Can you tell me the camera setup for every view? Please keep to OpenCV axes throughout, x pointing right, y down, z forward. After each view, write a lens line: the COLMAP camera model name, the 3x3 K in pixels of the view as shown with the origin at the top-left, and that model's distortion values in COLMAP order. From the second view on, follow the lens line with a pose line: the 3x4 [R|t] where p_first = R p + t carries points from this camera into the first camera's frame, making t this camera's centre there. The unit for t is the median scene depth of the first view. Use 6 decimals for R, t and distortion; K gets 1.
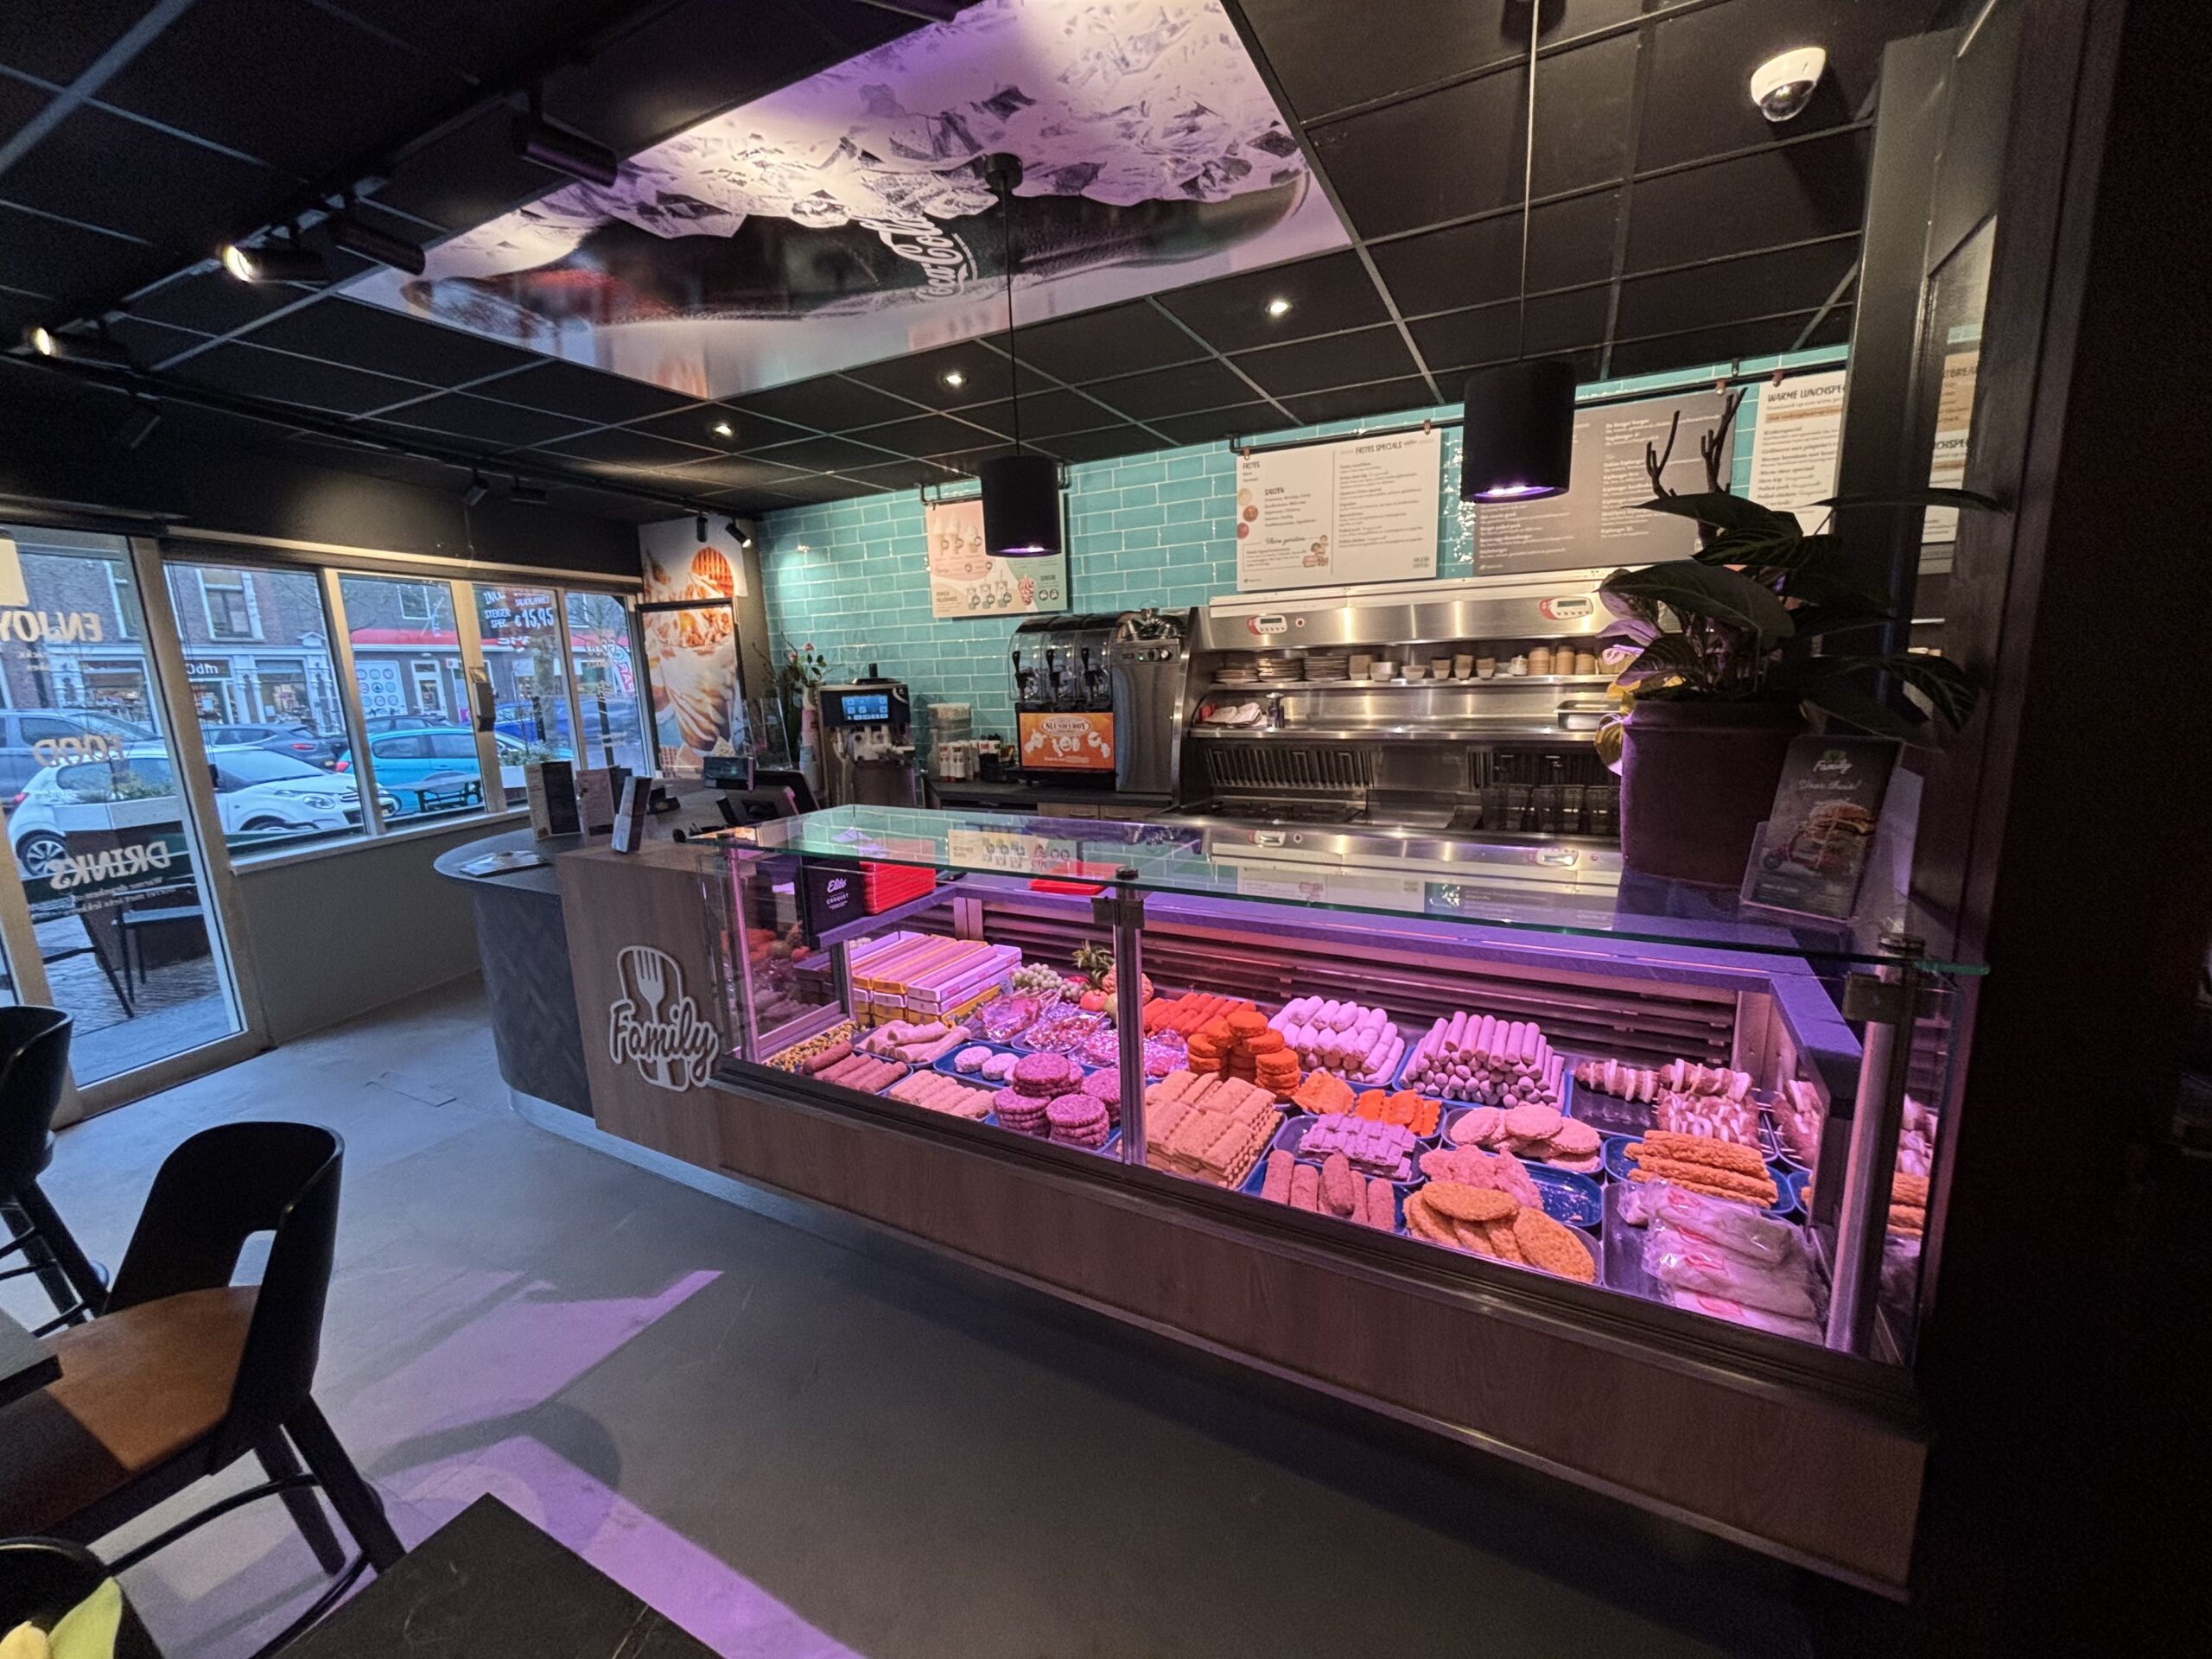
lens RADIAL K [[891.8, 0, 1105.7], [0, 891.8, 831.9], [0, 0, 1]] dist [0.004190, 0.000065]
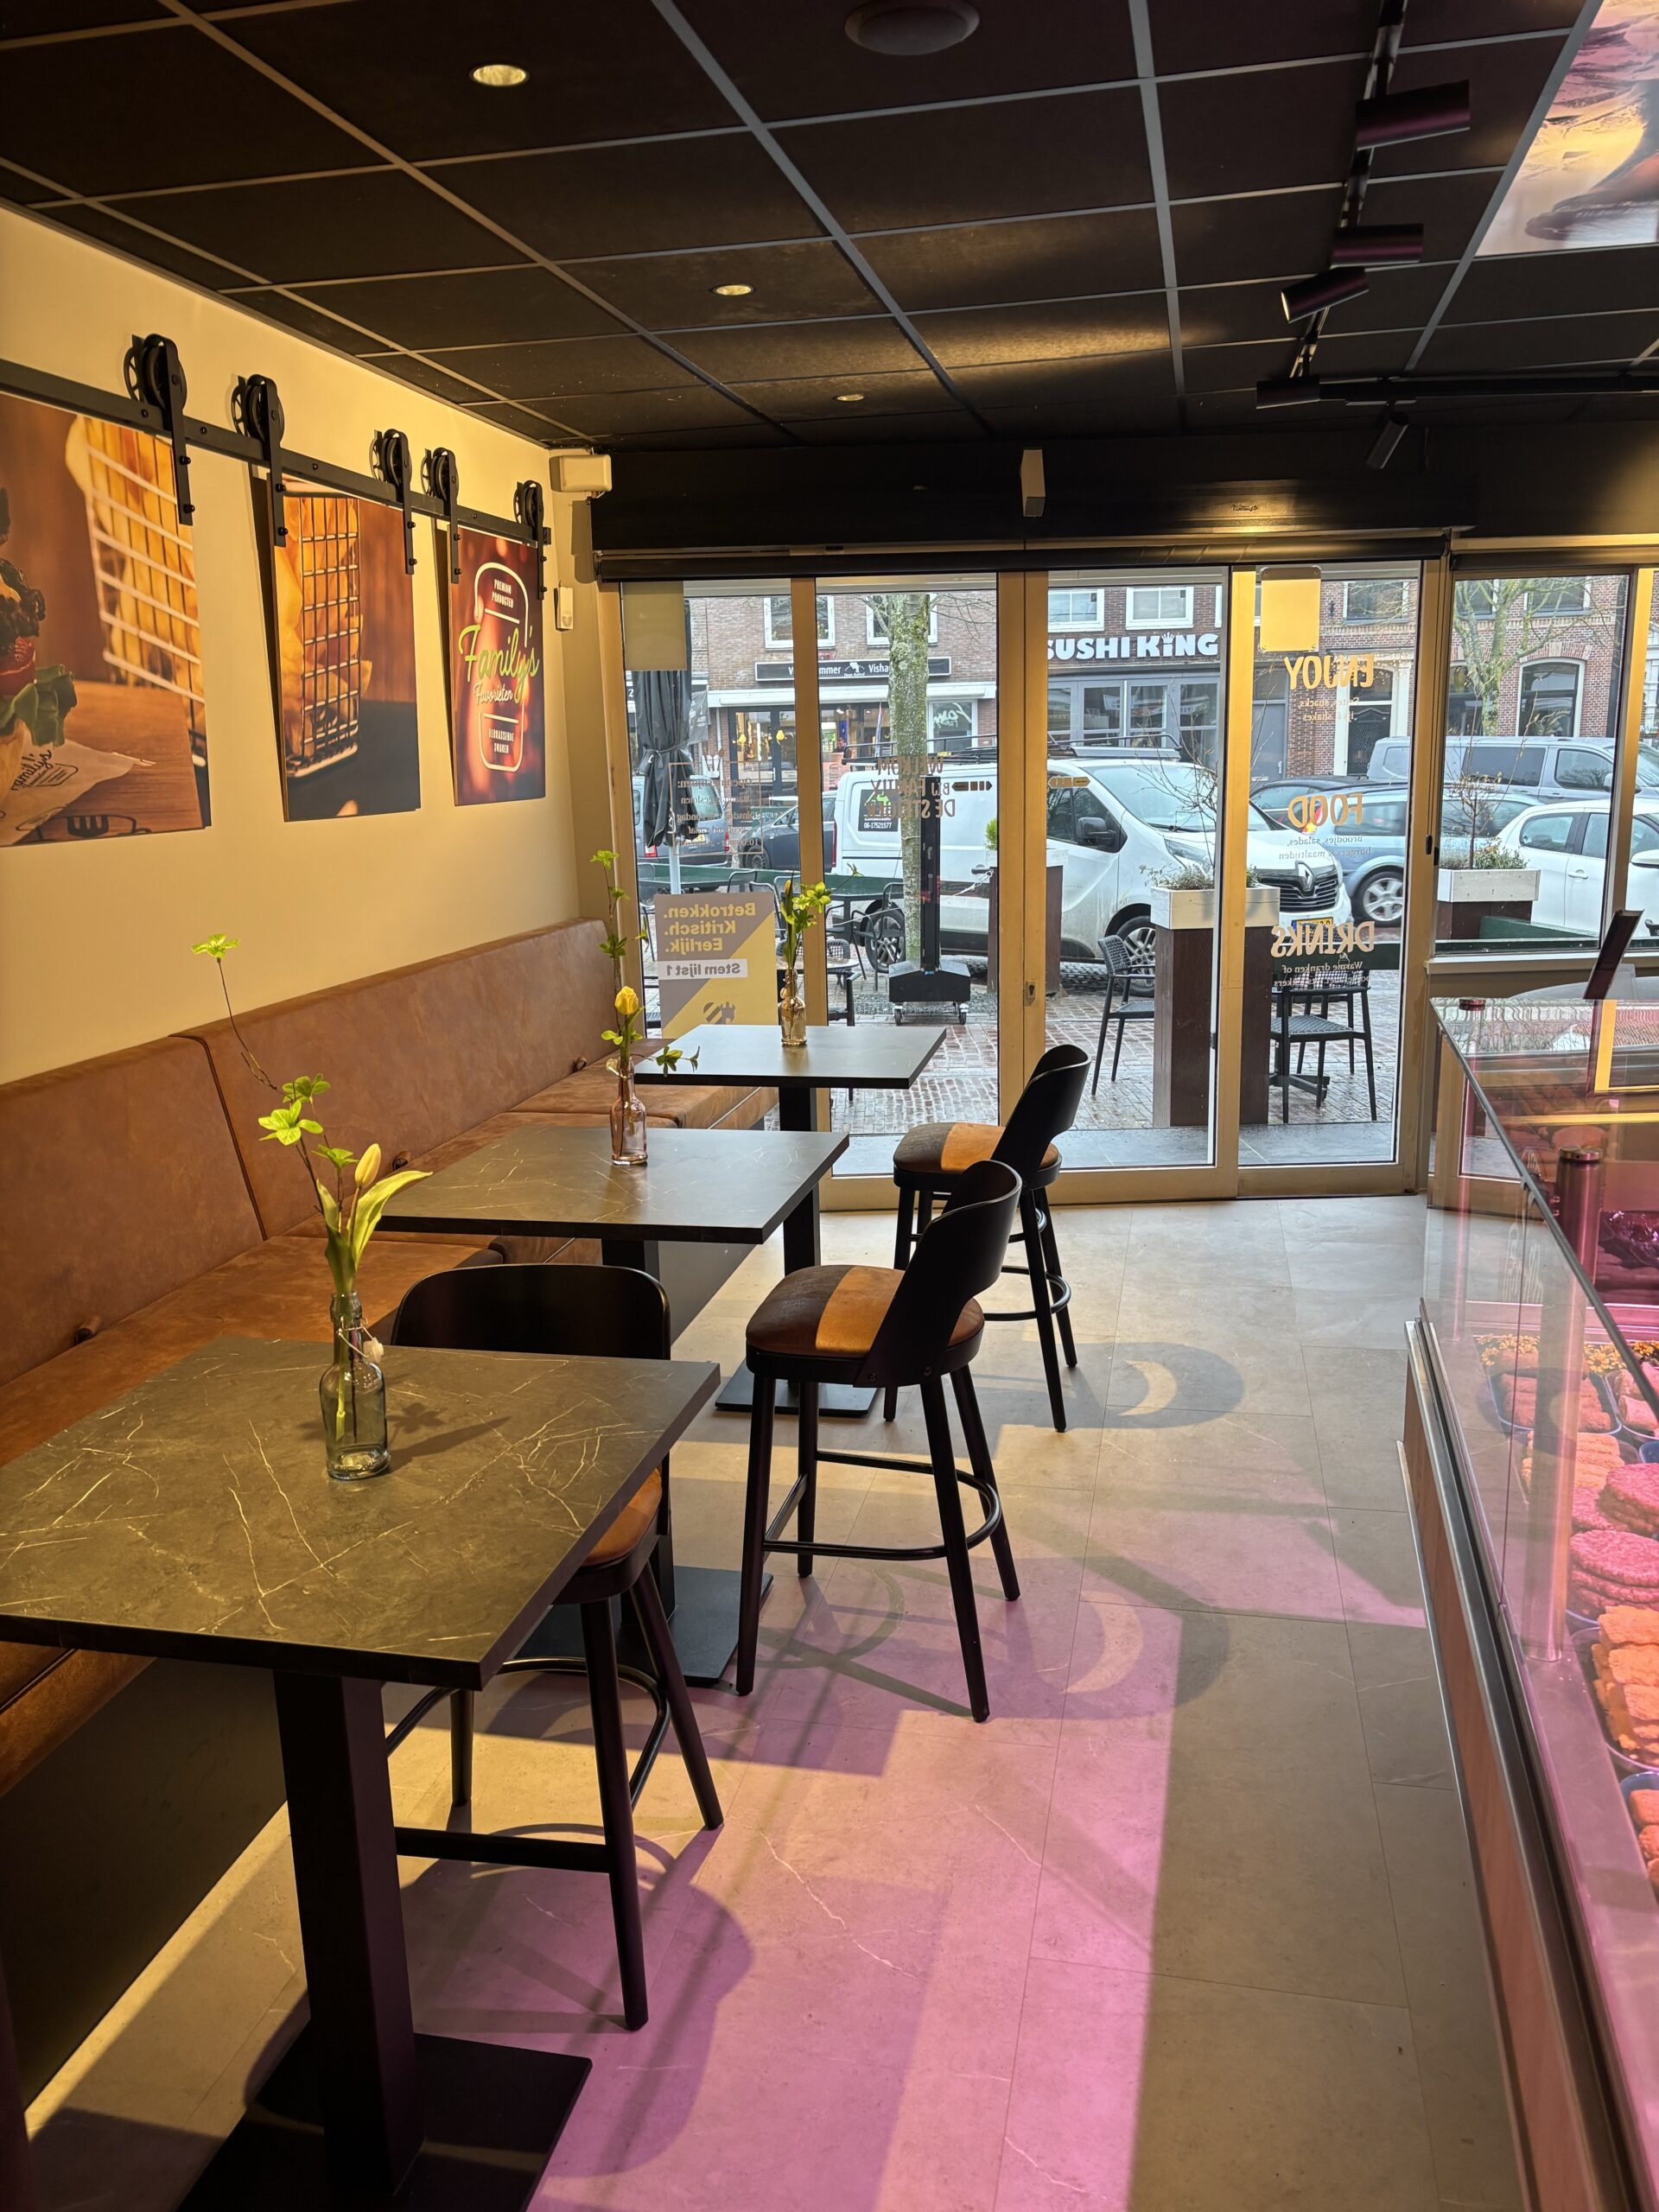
lens RADIAL K [[1694.3, 0, 827.2], [0, 1694.3, 1104.5], [0, 0, 1]] dist [0.008796, 0.000830]
pose [[0.245962, 0.227681, -0.942159, 0.430055], [-0.159173, 0.968312, 0.192447, -0.054404], [0.956121, 0.102632, 0.274409, 0.083847]]
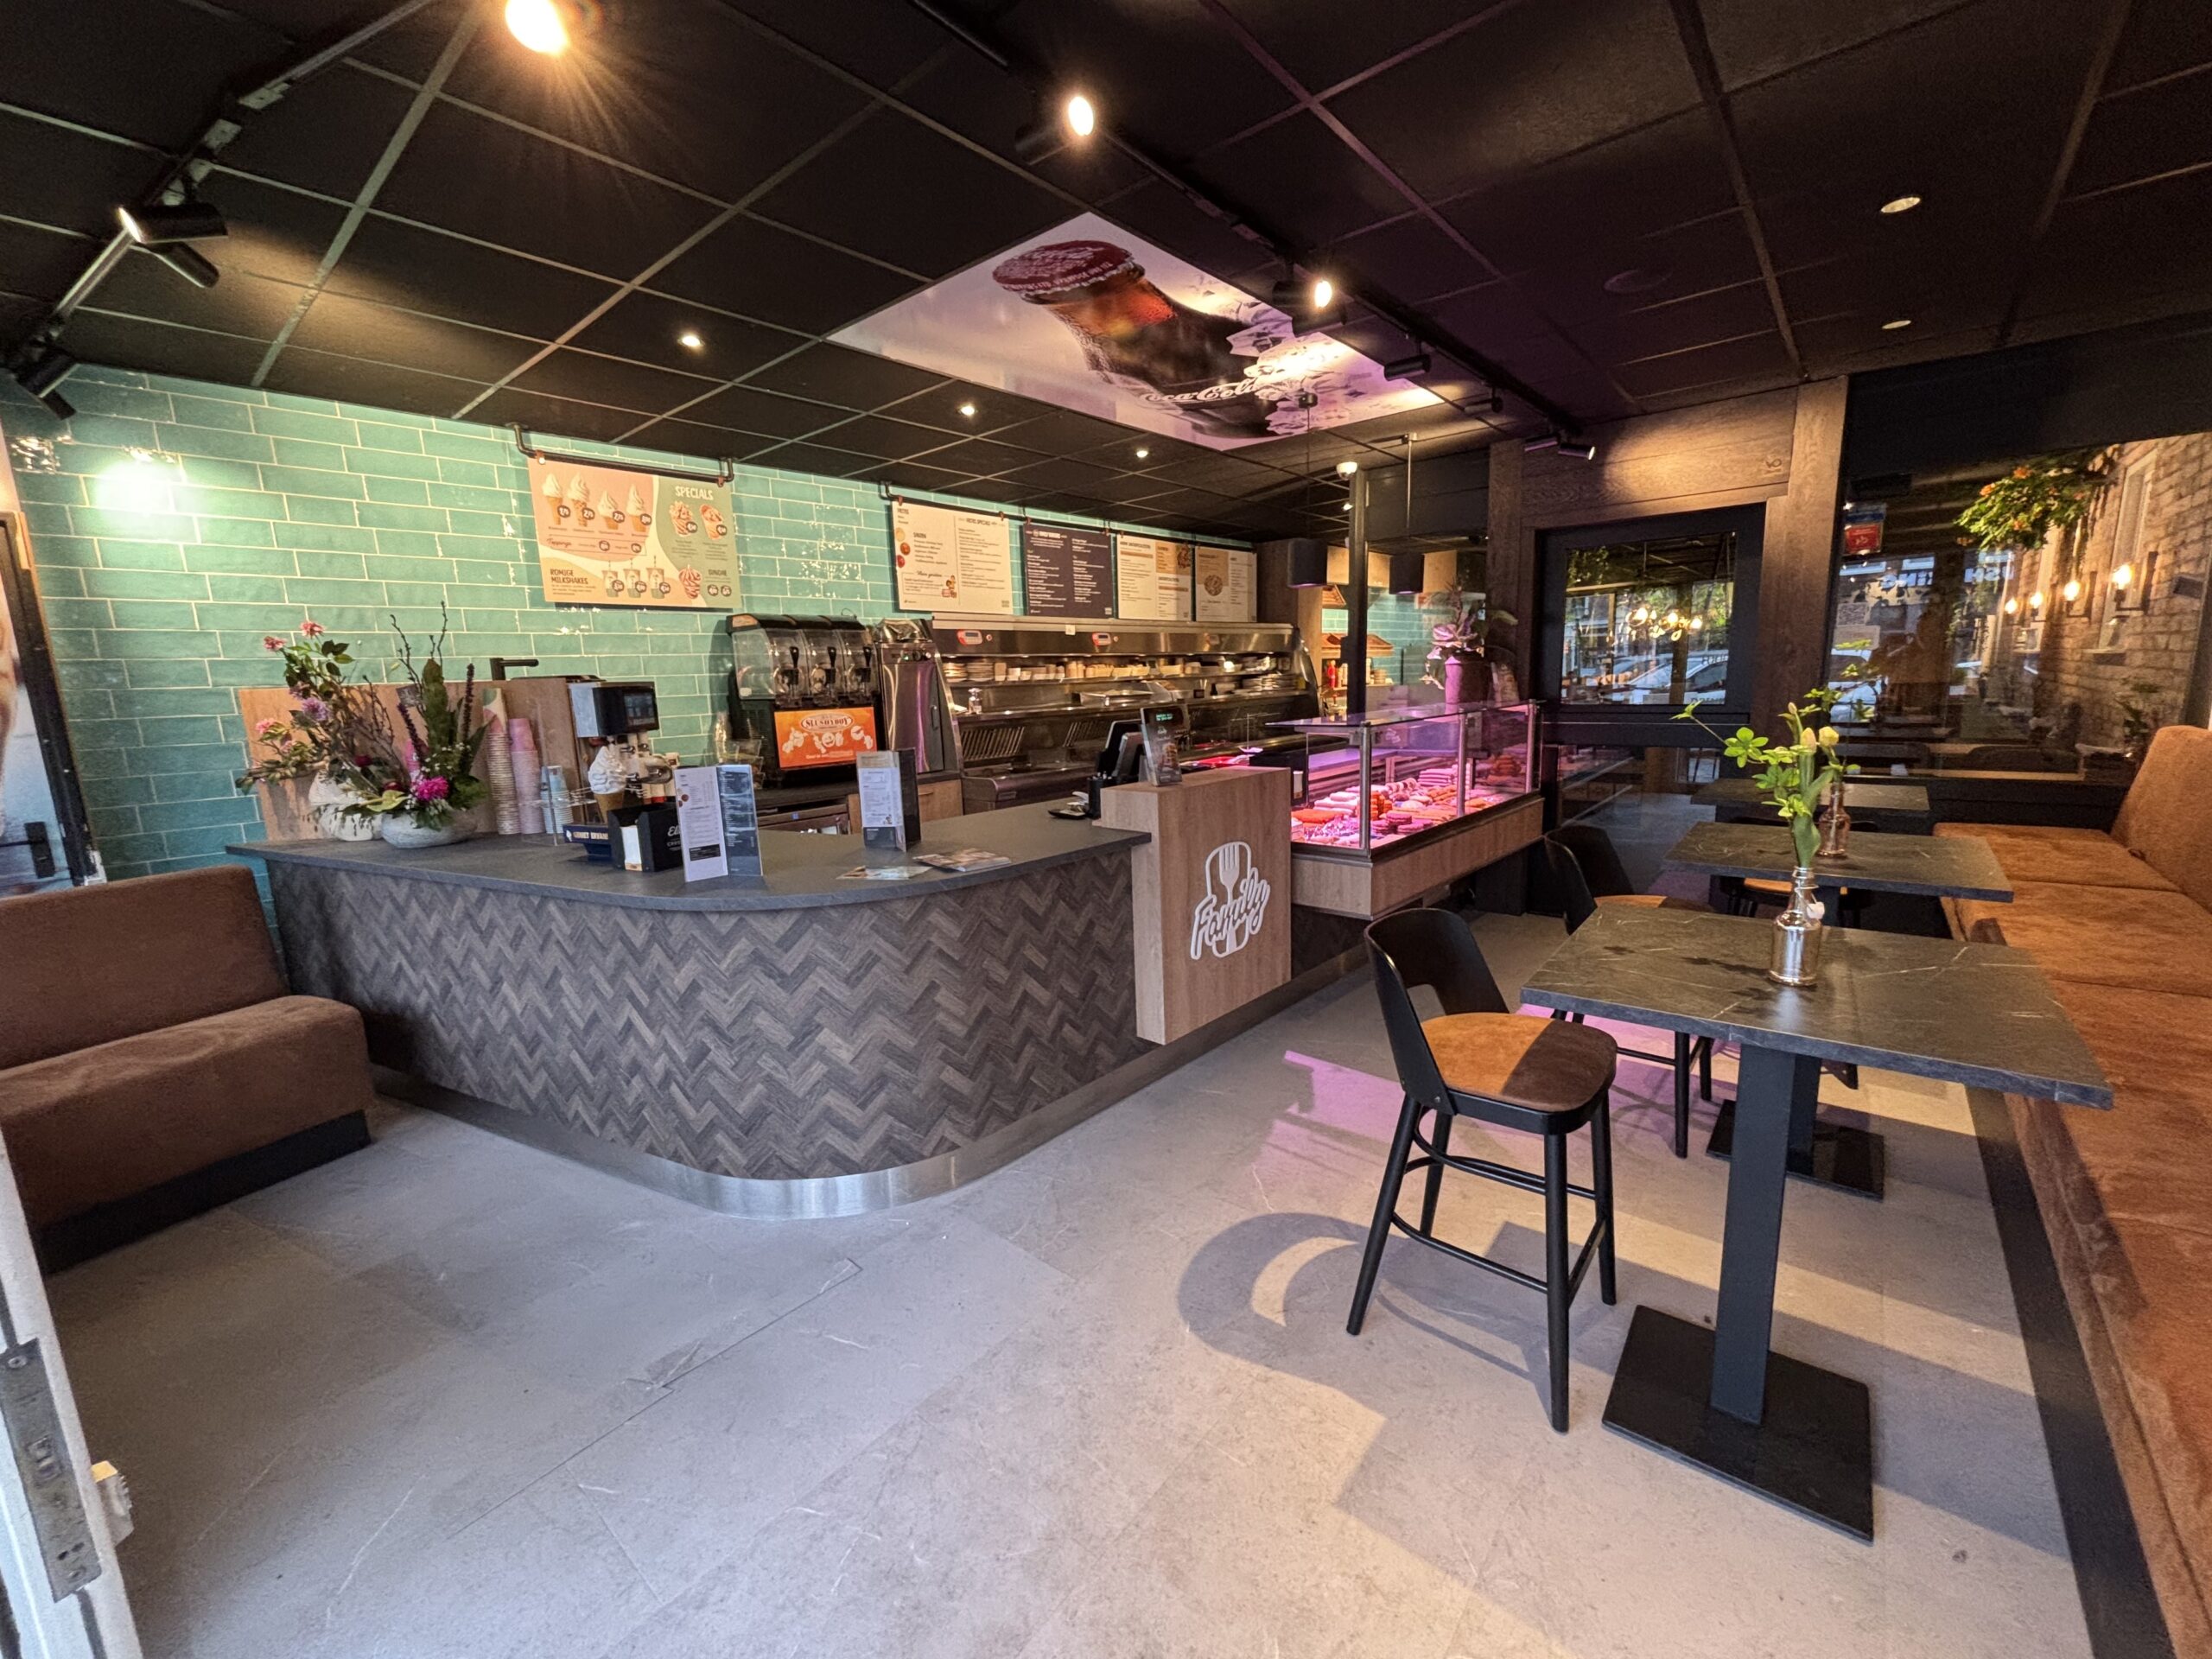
lens RADIAL K [[891.8, 0, 1100.1], [0, 891.8, 836.9], [0, 0, 1]] dist [0.004190, 0.000065]
pose [[0.243778, -0.146113, 0.958761, -1.325441], [0.206133, 0.973804, 0.095994, -0.031804], [-0.947672, 0.174231, 0.267511, 0.605674]]
